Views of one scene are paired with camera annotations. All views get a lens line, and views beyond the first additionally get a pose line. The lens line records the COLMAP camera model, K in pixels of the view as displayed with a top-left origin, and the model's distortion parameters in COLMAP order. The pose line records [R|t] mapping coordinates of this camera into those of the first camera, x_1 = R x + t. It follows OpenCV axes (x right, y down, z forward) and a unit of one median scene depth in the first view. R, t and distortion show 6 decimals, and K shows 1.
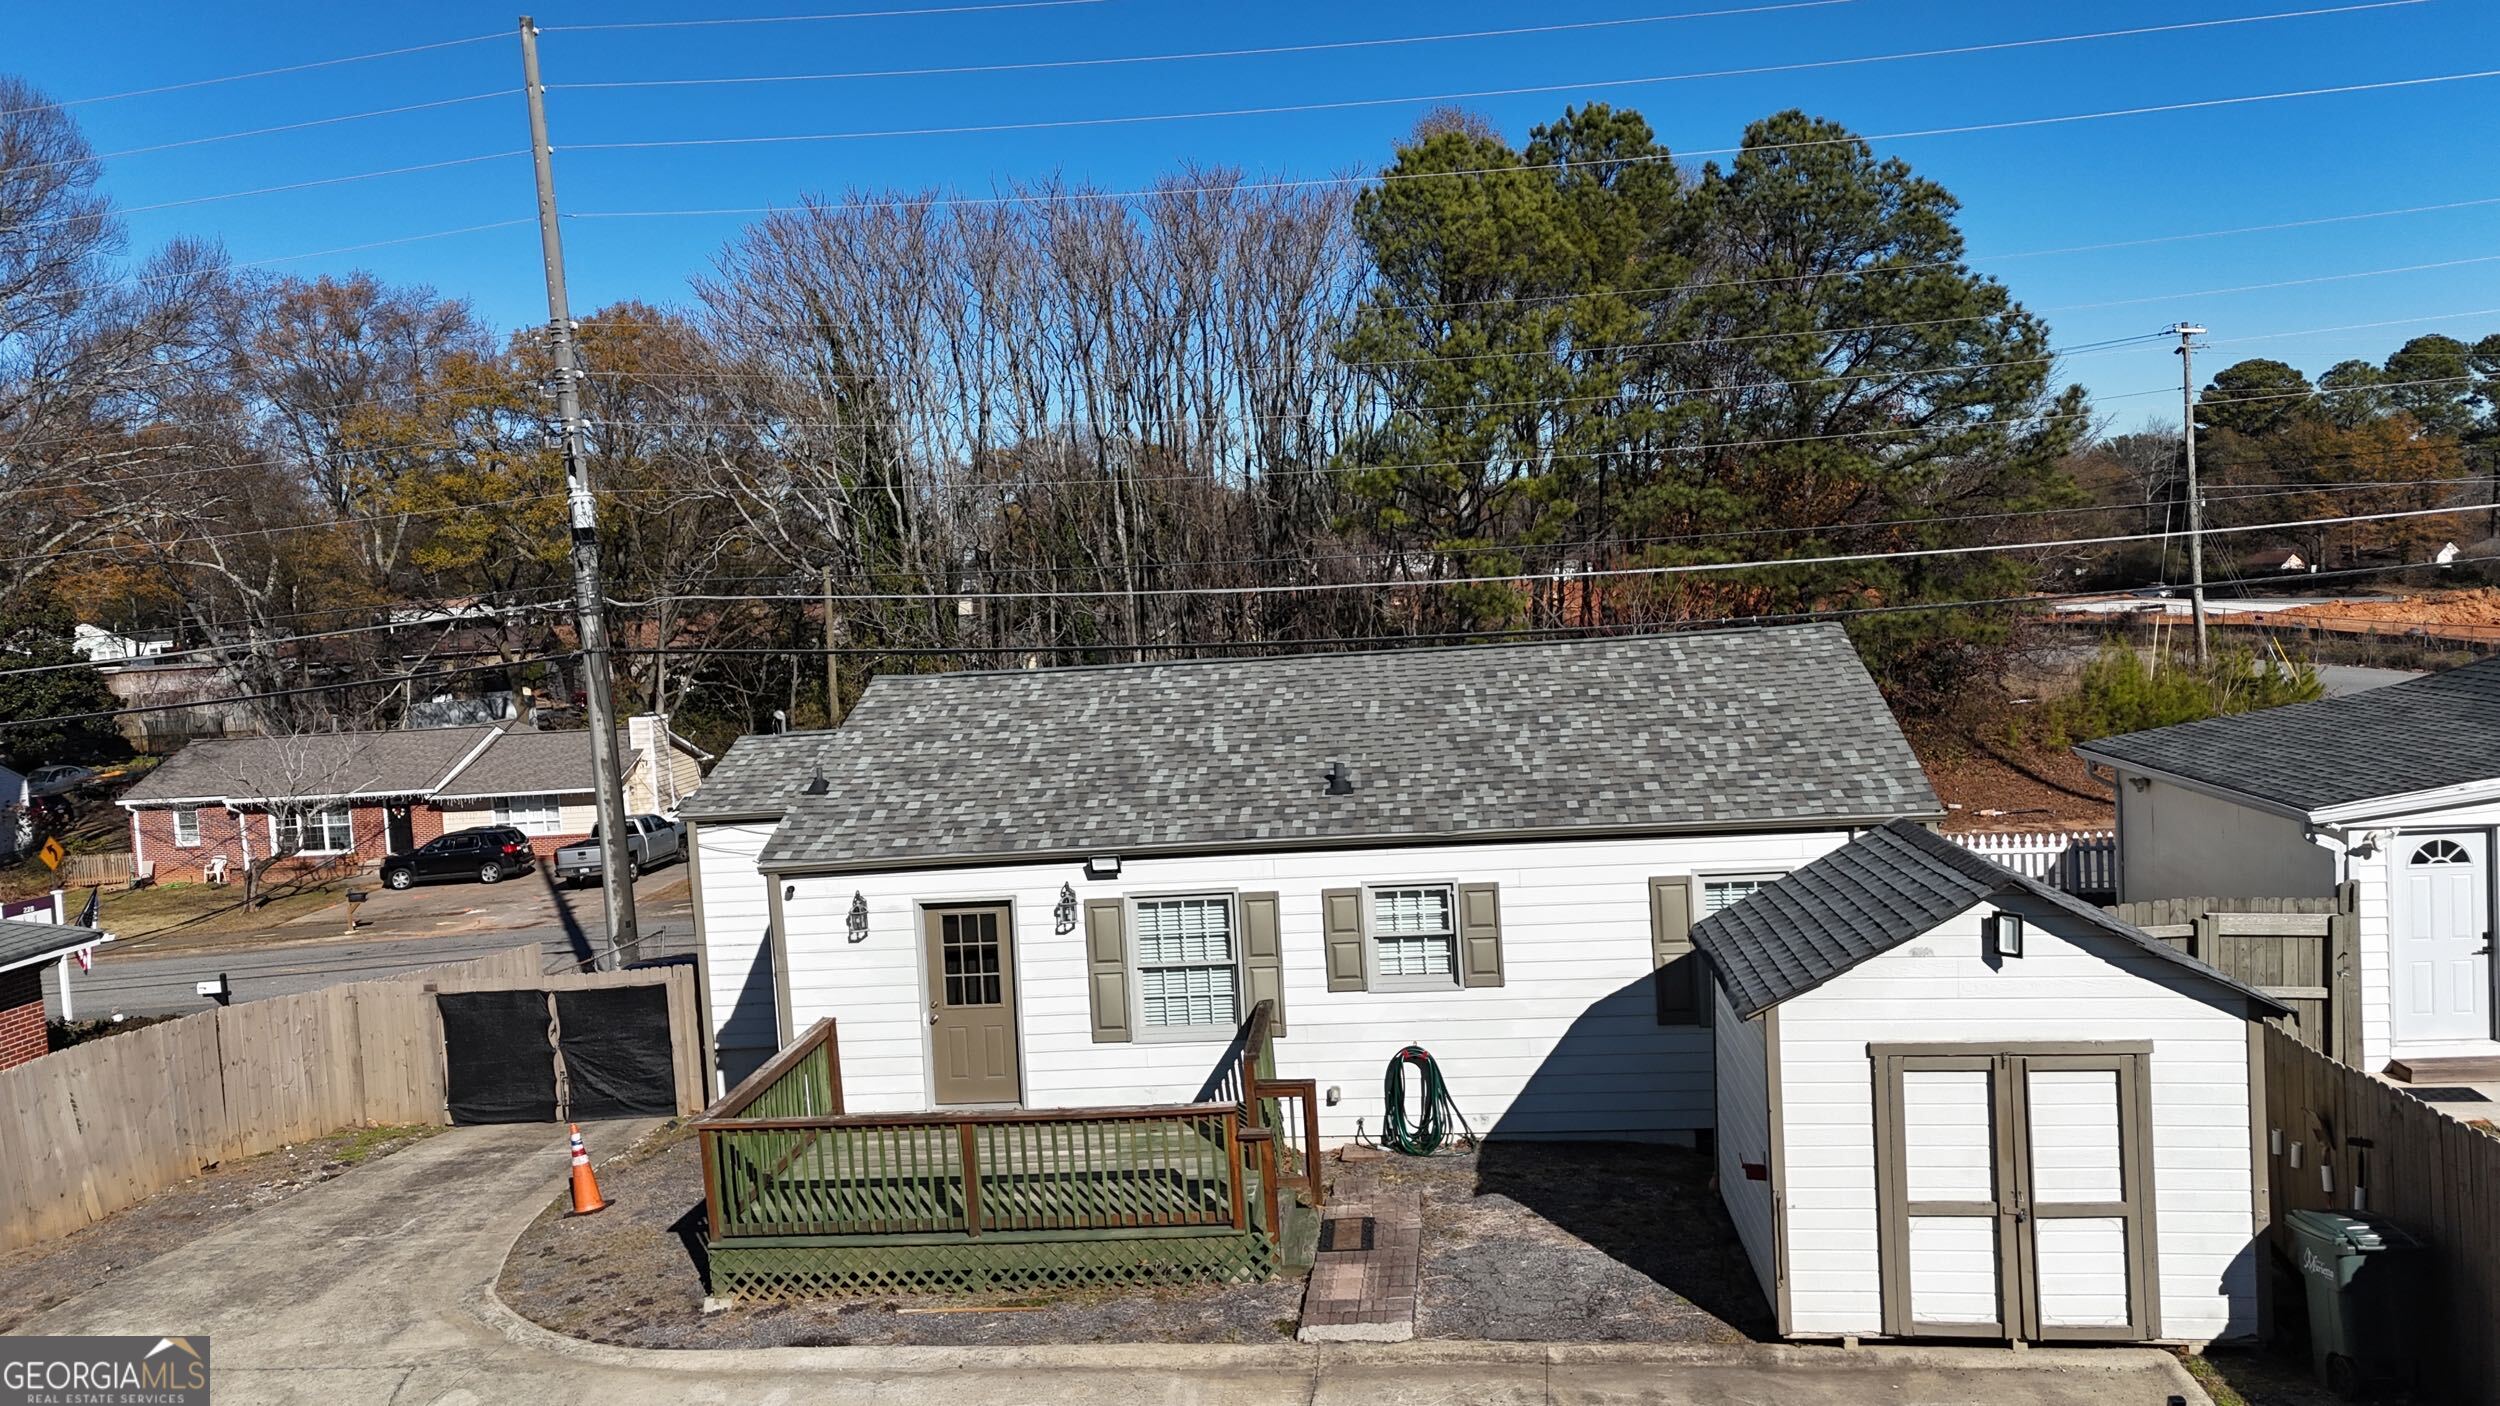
lens RADIAL K [[1826.6, 0, 1243.8], [0, 1826.6, 695.9], [0, 0, 1]] dist [0.081995, -0.051819]
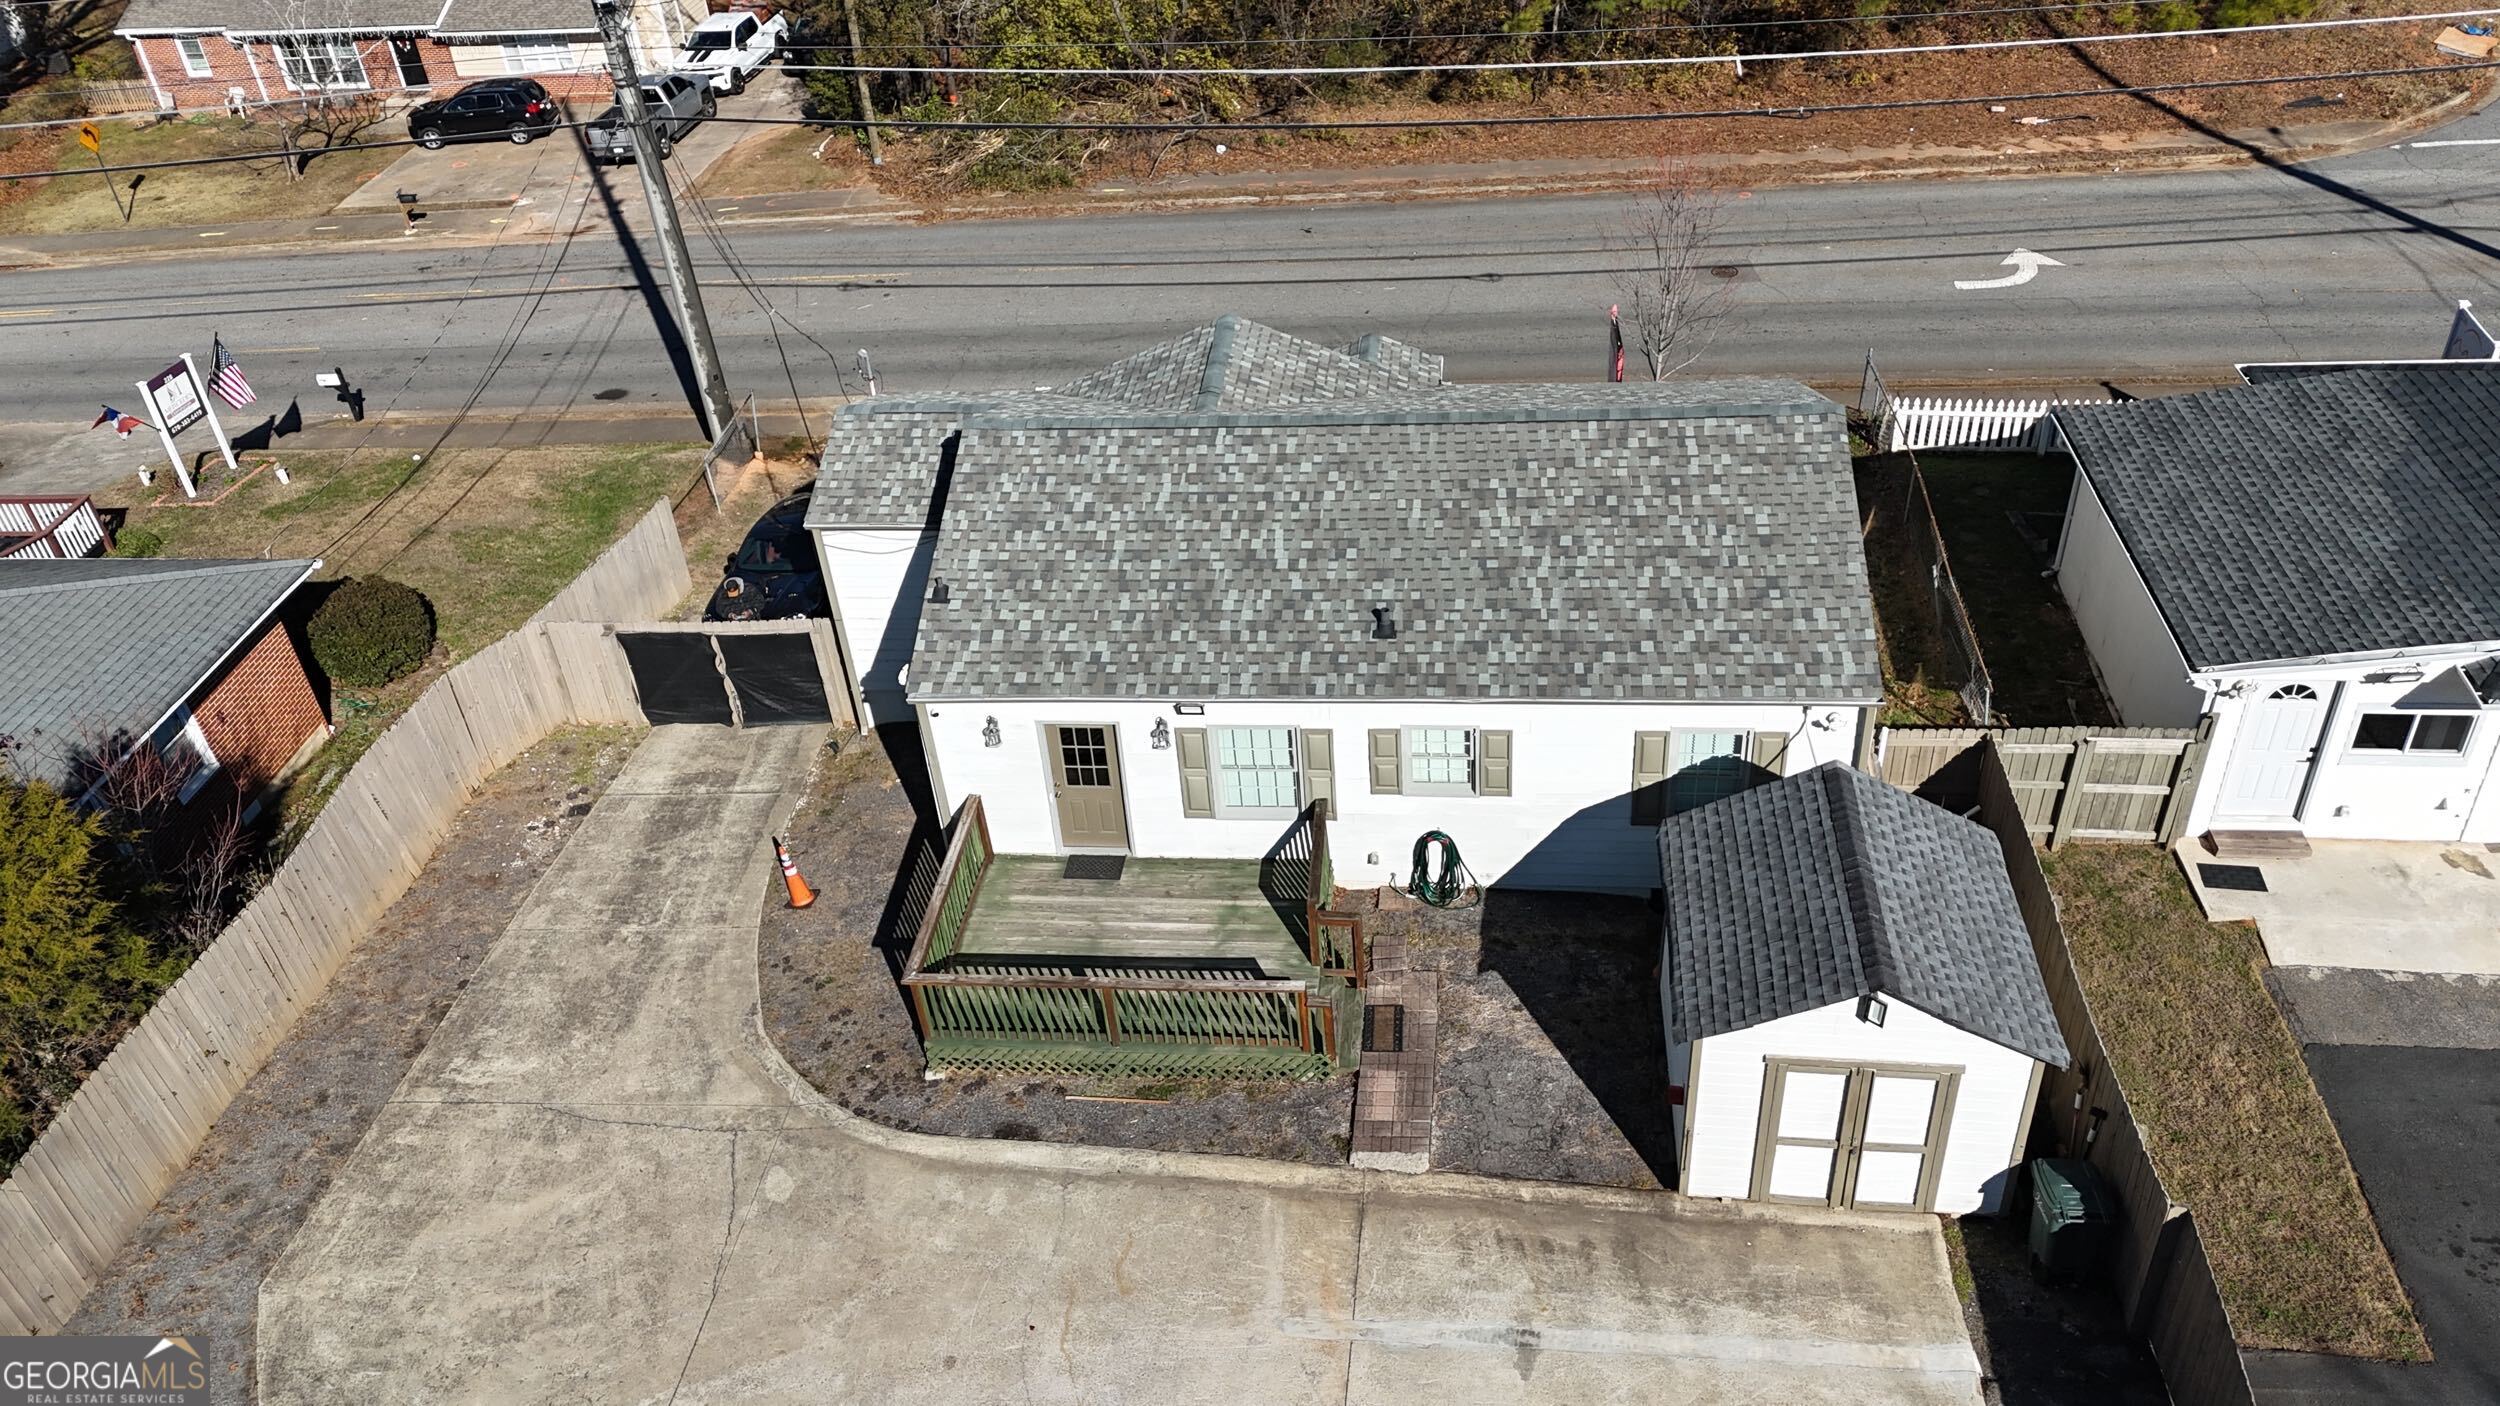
lens RADIAL K [[1812.7, 0, 1250.0], [0, 1812.7, 703.0], [0, 0, 1]] dist [0.108035, -0.103163]
pose [[0.999945, -0.006862, -0.007911, -0.026596], [0.009988, 0.851878, 0.523646, -0.537046], [0.003146, -0.523696, 0.851899, -0.028595]]
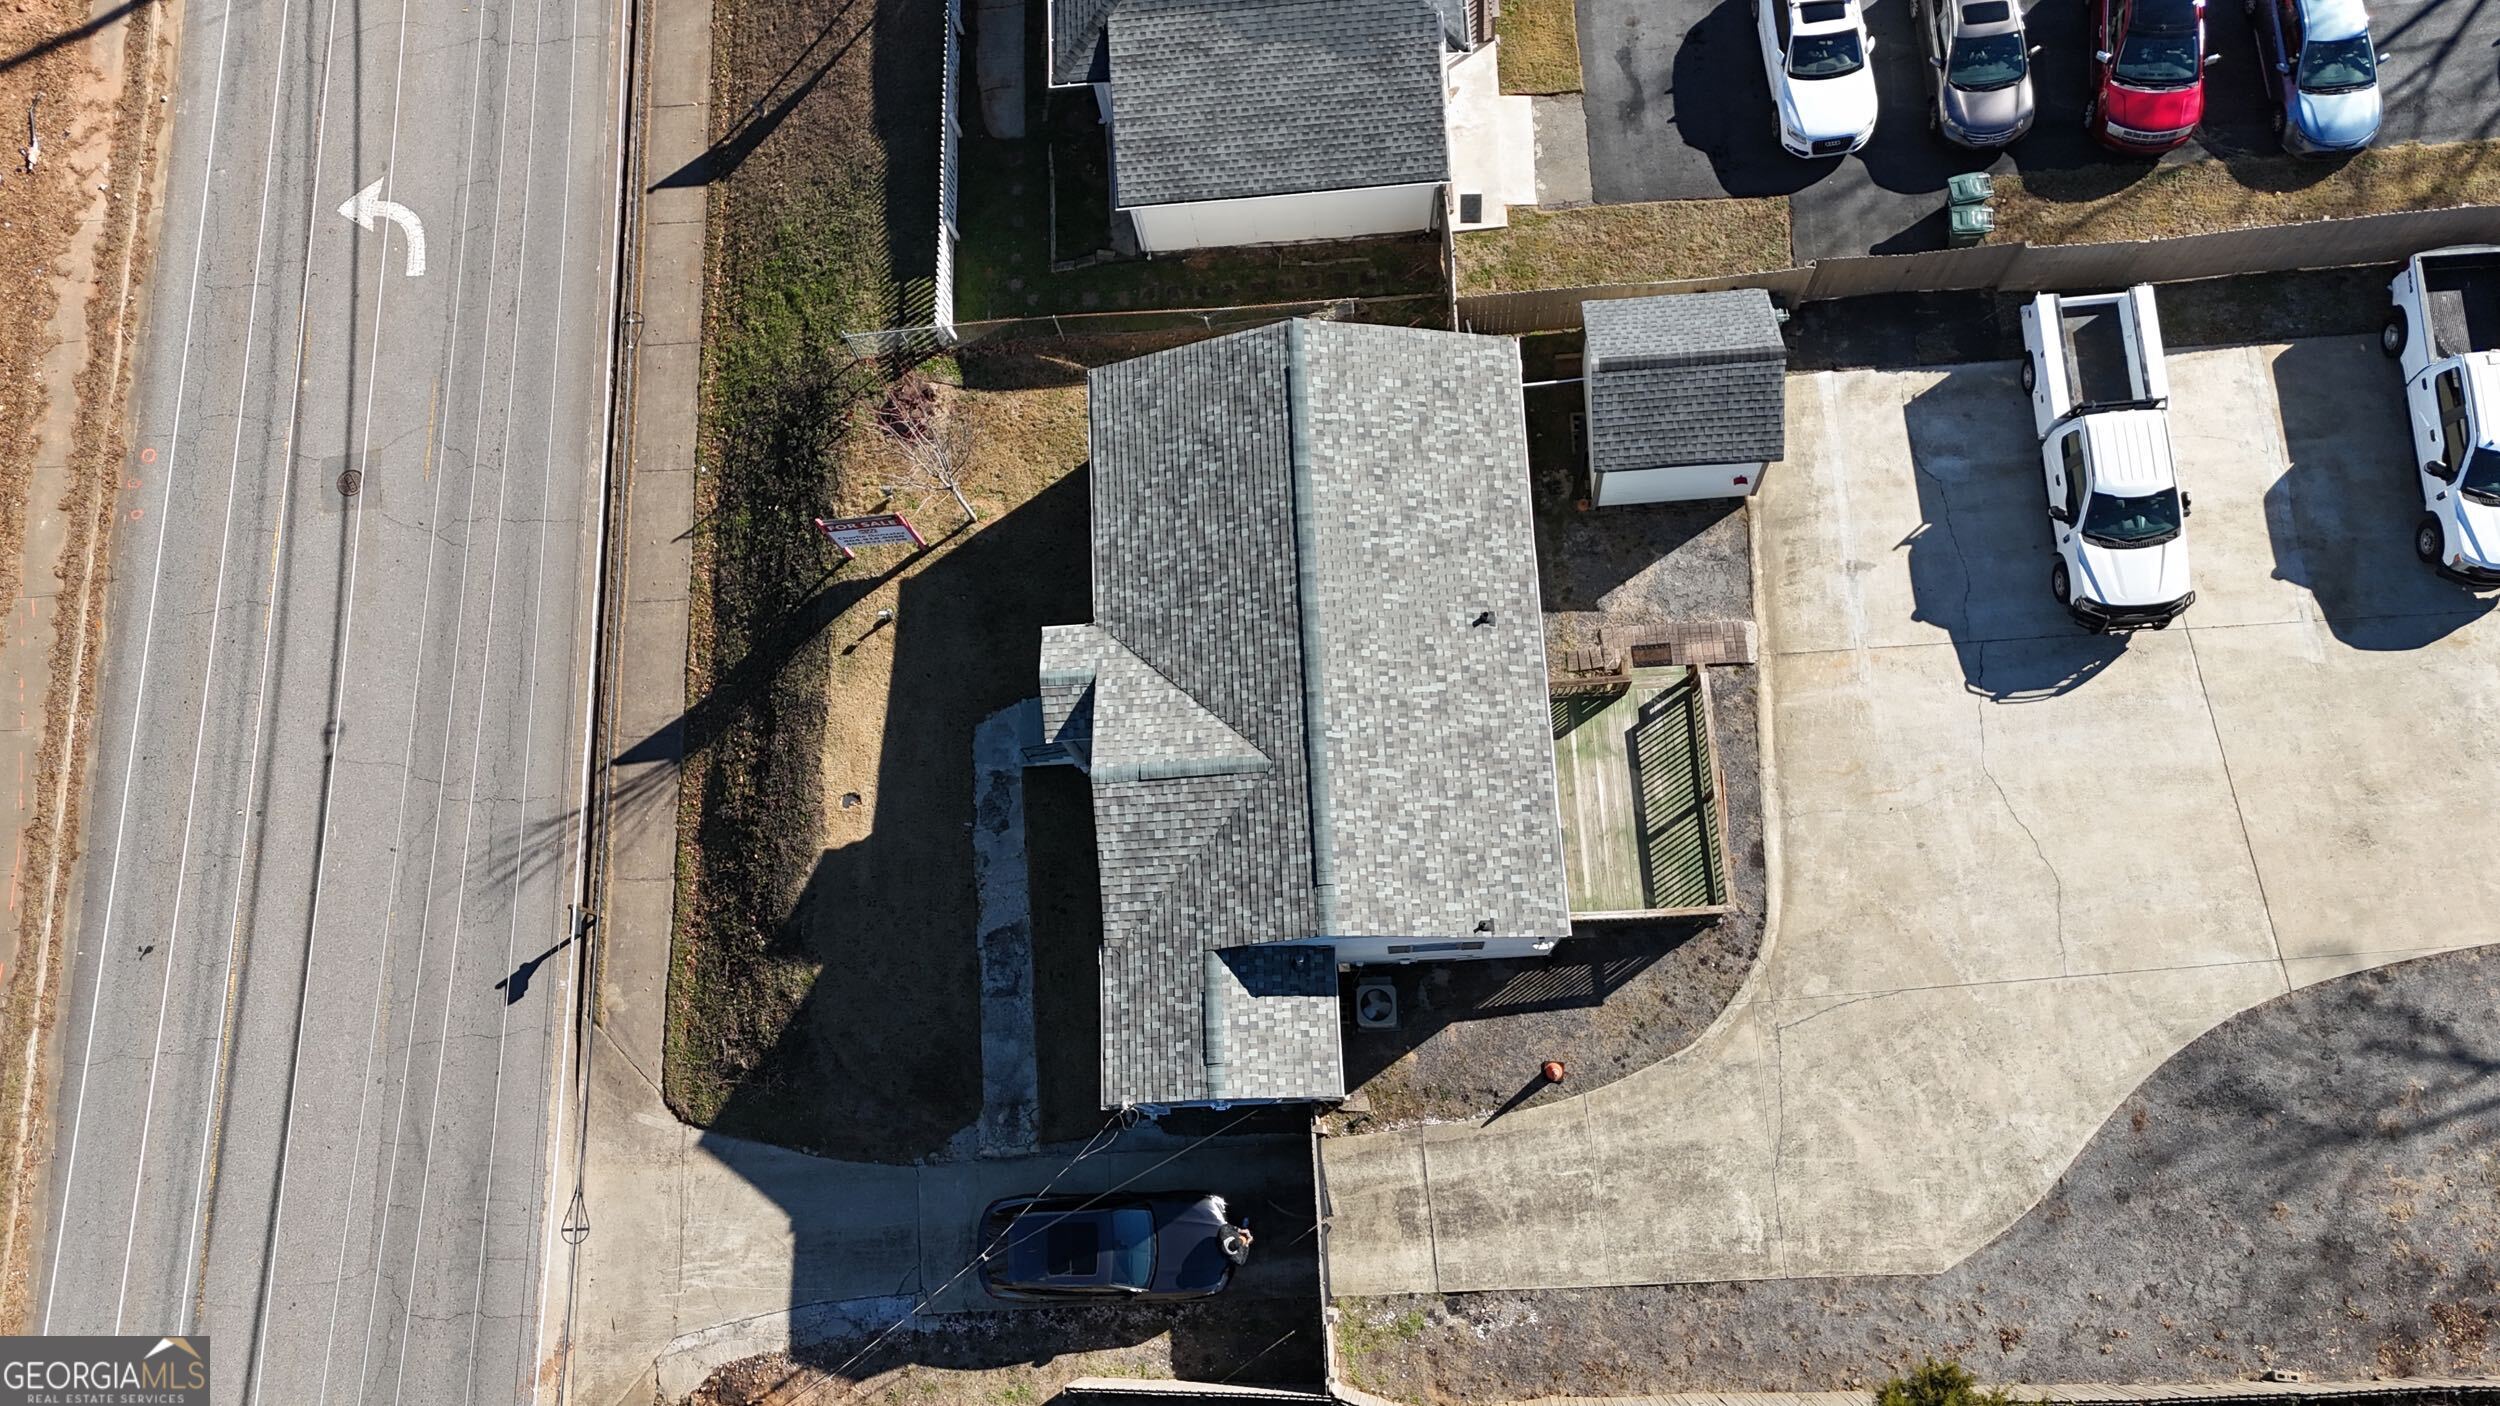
lens RADIAL K [[1812.7, 0, 1250.0], [0, 1812.7, 703.0], [0, 0, 1]] dist [0.108035, -0.103163]
pose [[-0.138869, -0.937829, 0.318108, -0.568219], [0.169766, 0.293921, 0.940633, -1.667636], [-0.975651, 0.184629, 0.118395, 1.053746]]
